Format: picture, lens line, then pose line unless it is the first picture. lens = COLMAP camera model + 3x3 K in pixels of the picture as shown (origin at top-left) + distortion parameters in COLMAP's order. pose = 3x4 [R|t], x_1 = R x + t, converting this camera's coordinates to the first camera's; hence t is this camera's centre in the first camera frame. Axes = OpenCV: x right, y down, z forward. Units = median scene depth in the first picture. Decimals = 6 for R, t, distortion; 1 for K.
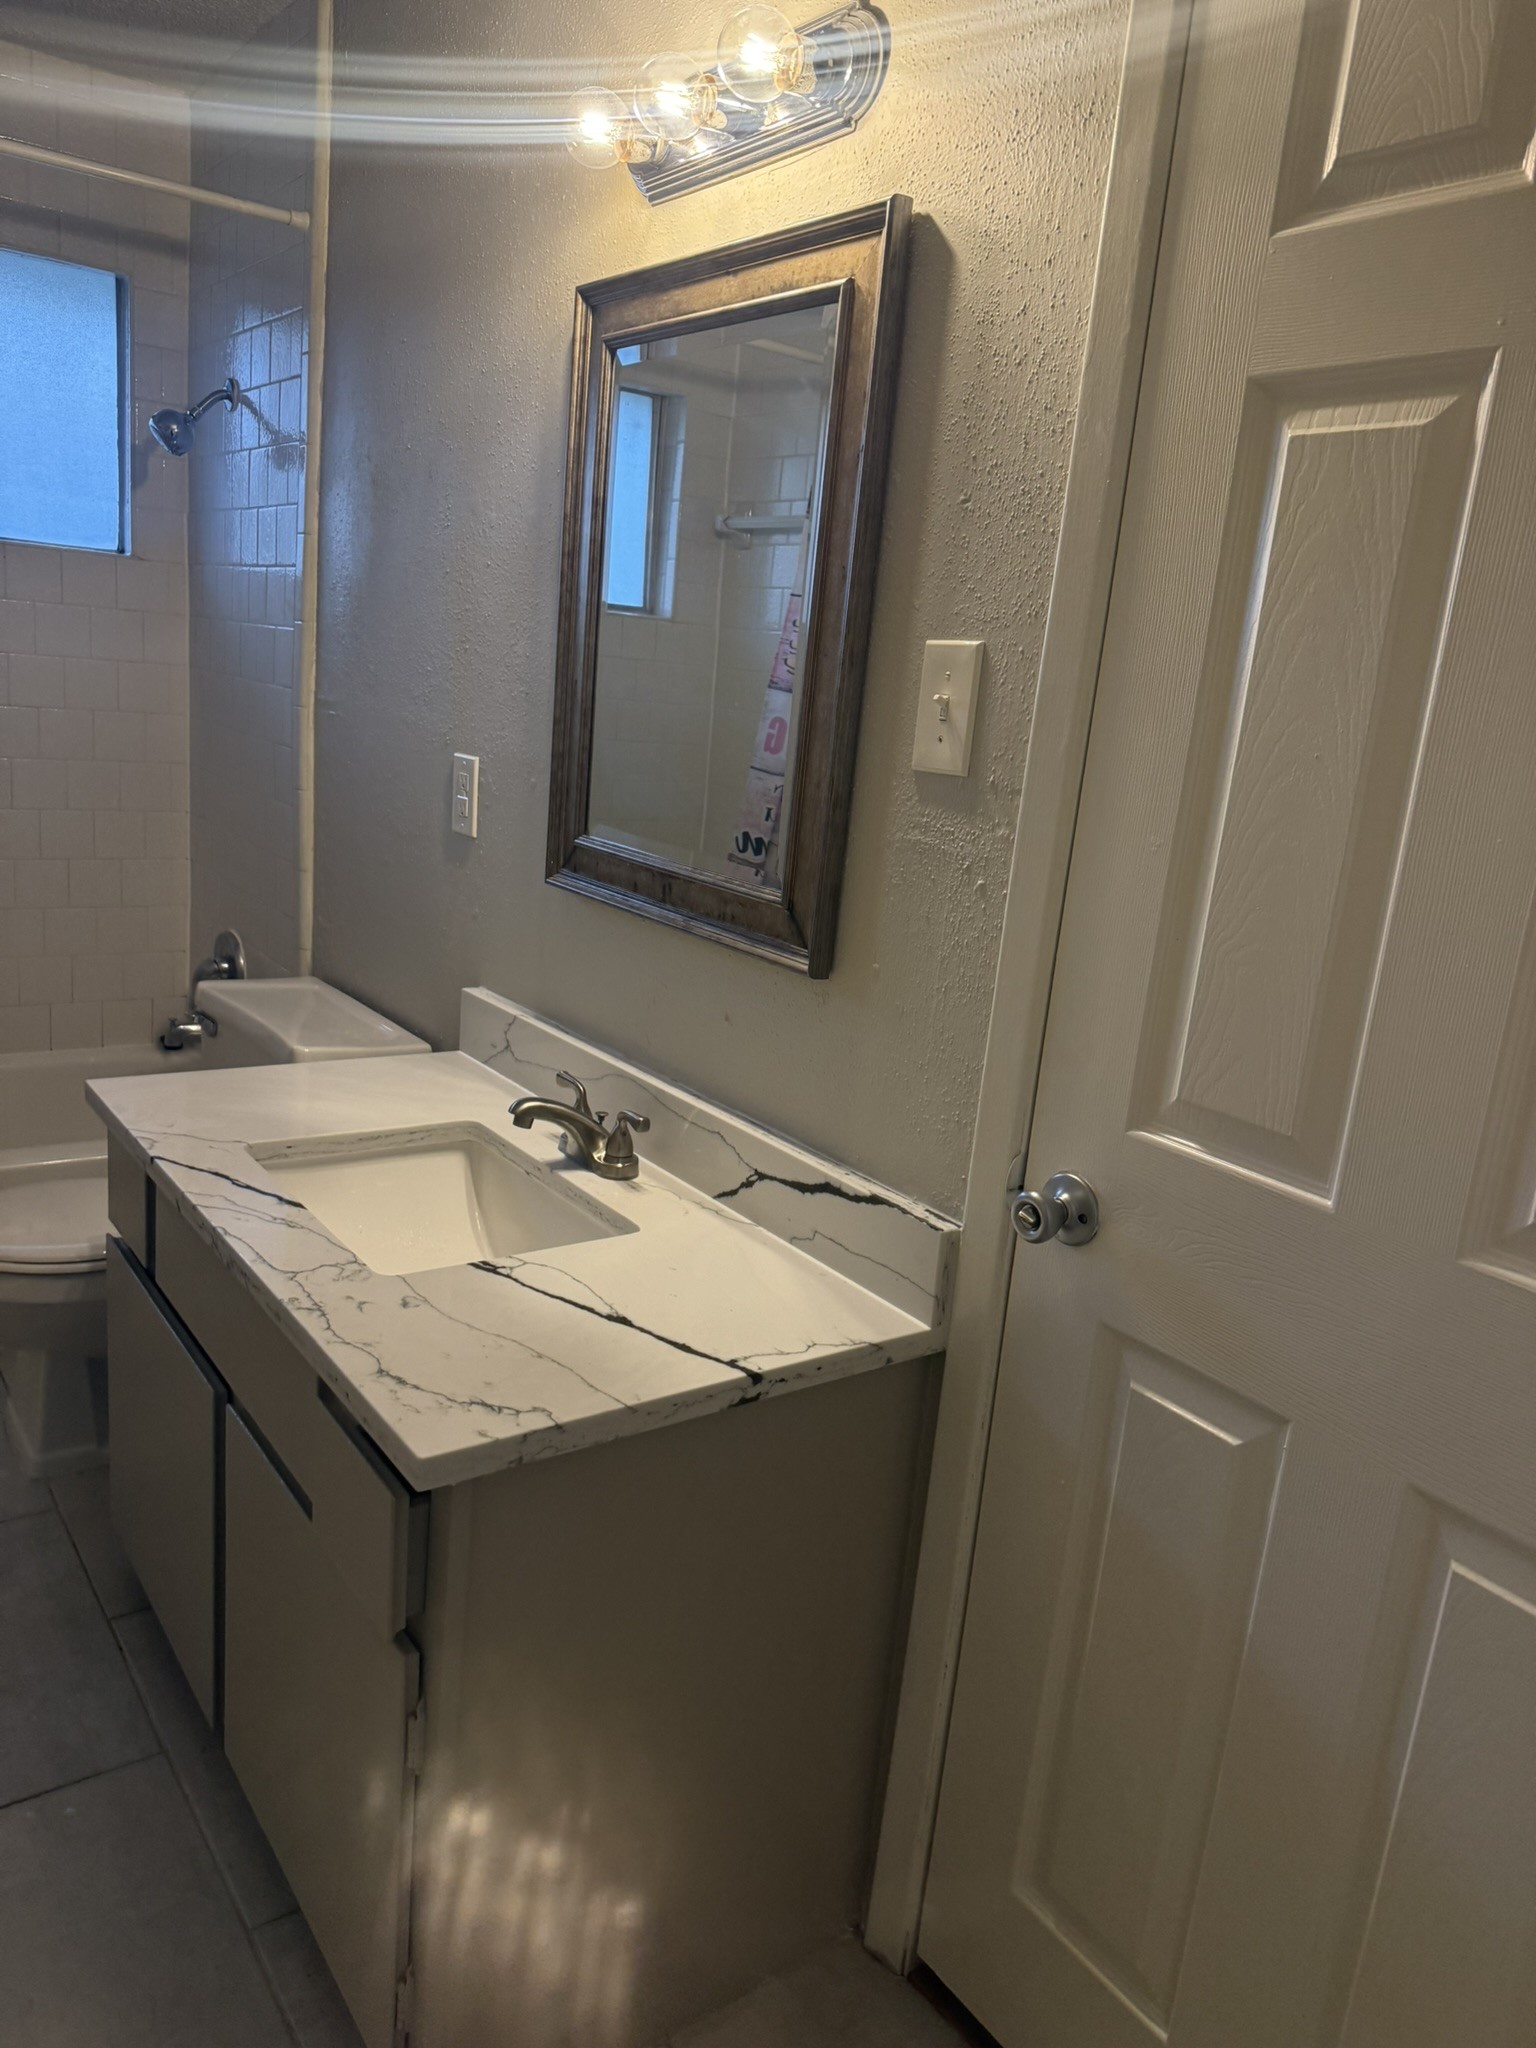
lens RADIAL K [[1487.5, 0, 768.0], [0, 1487.5, 1024.0], [0, 0, 1]] dist [0.092705, -0.141337]
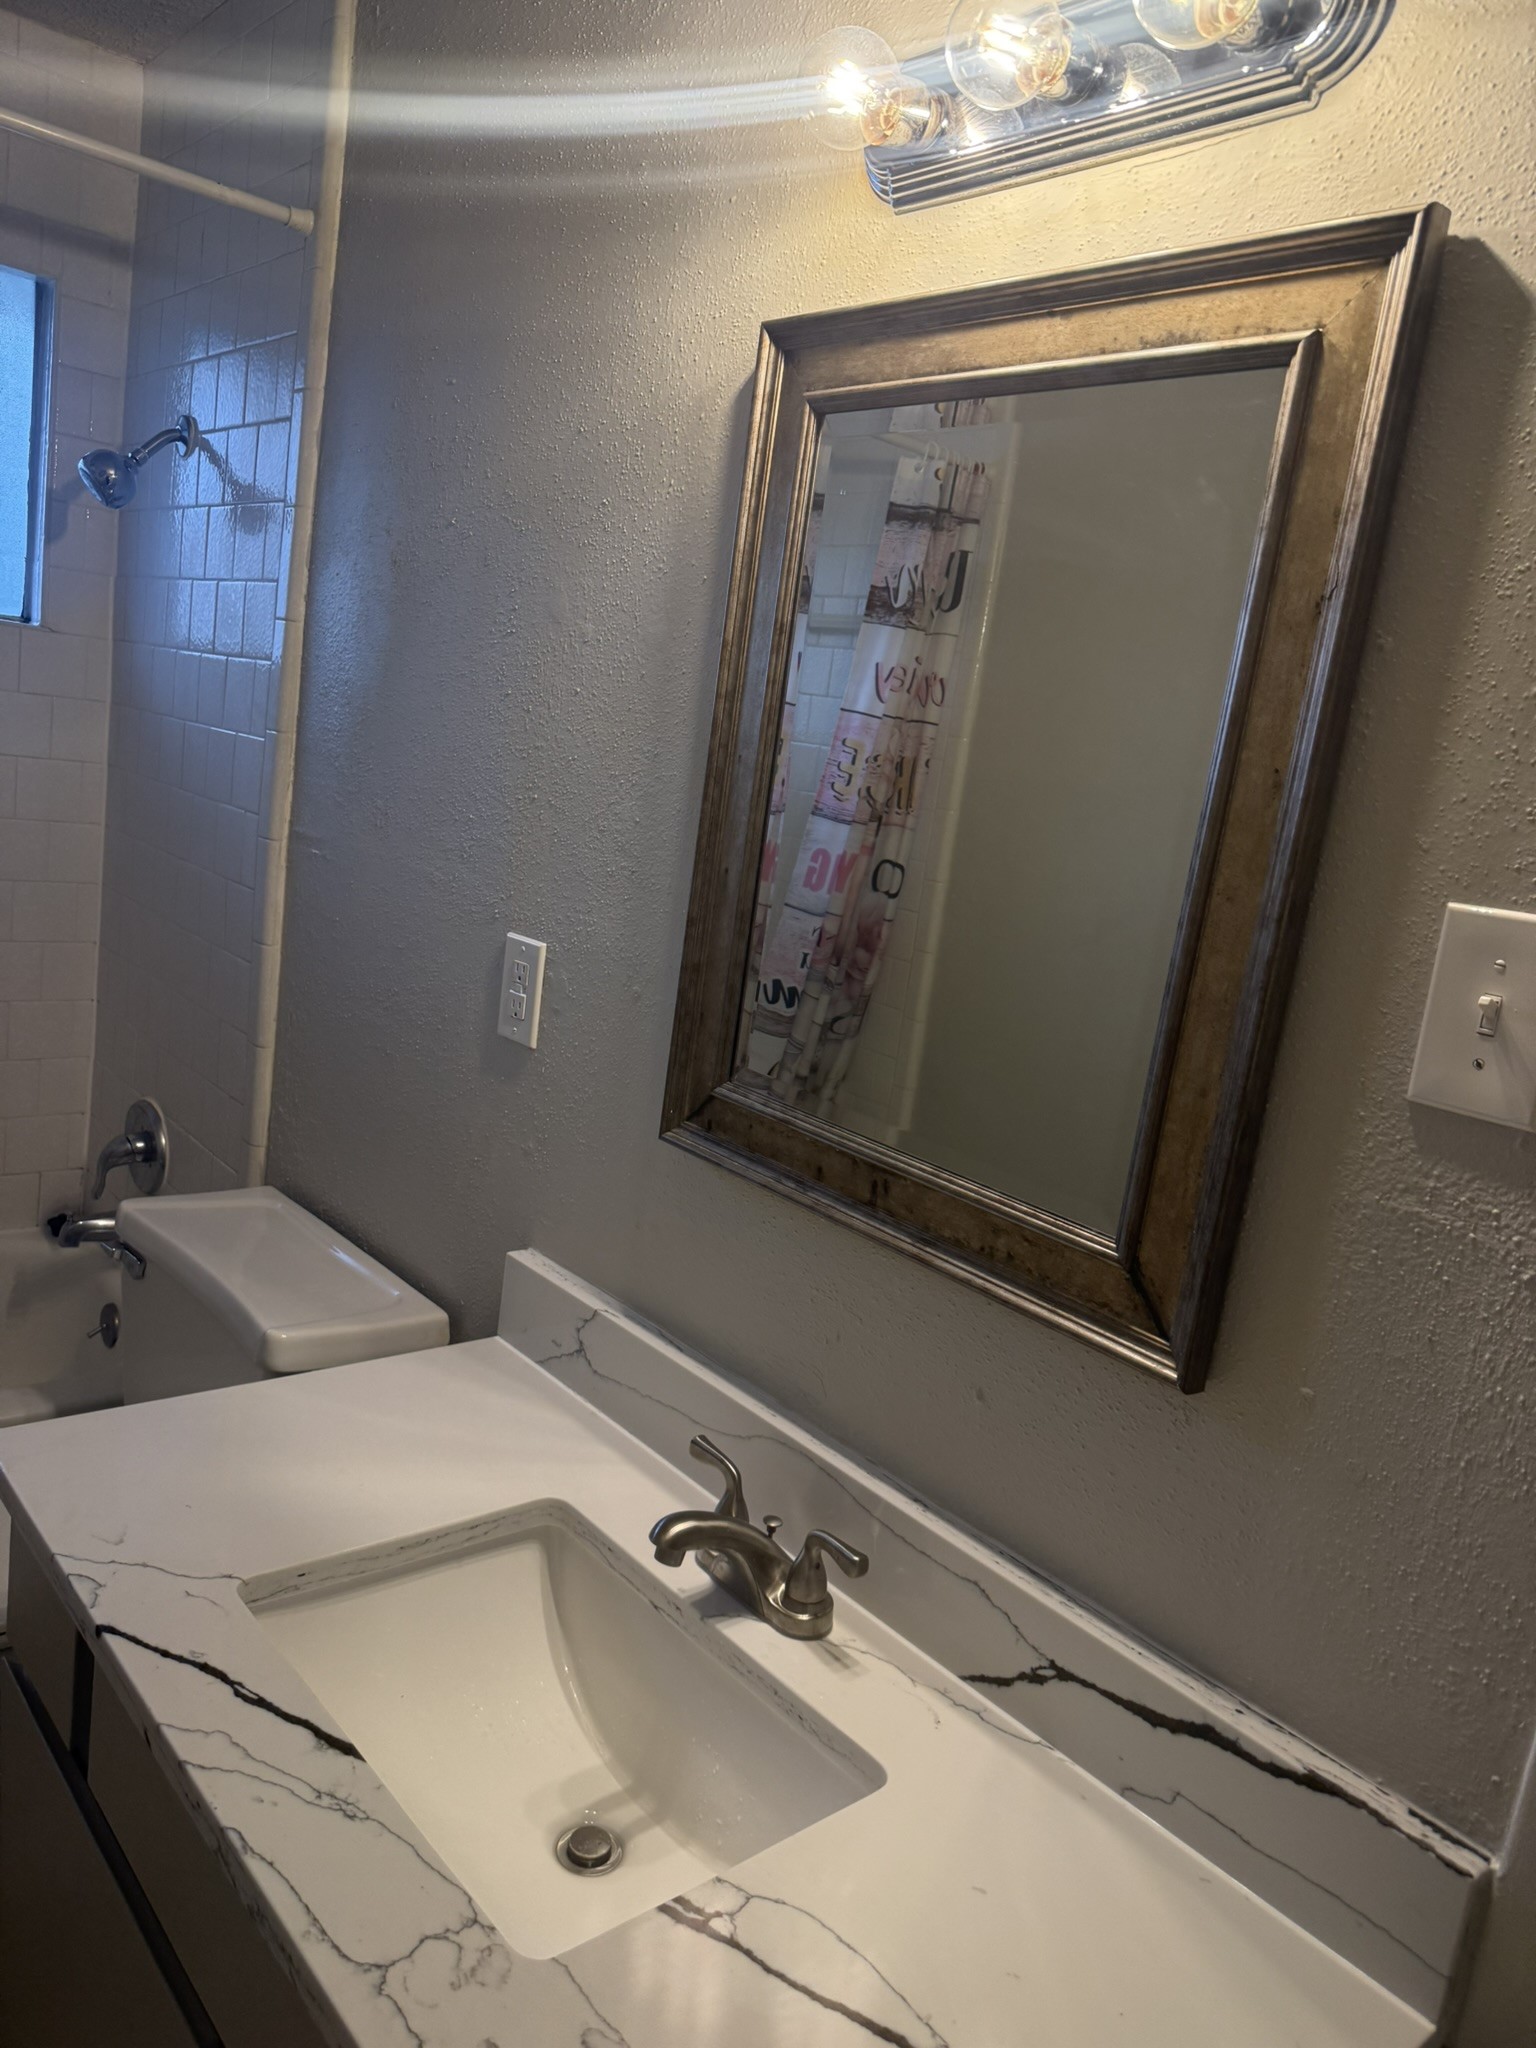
lens RADIAL K [[1458.5, 0, 779.4], [0, 1458.5, 1018.9], [0, 0, 1]] dist [0.085970, -0.122581]
pose [[0.994753, 0.027783, 0.098458, -0.170934], [-0.023902, 0.998899, -0.040375, -0.131831], [-0.099471, 0.037810, 0.994322, 0.314559]]
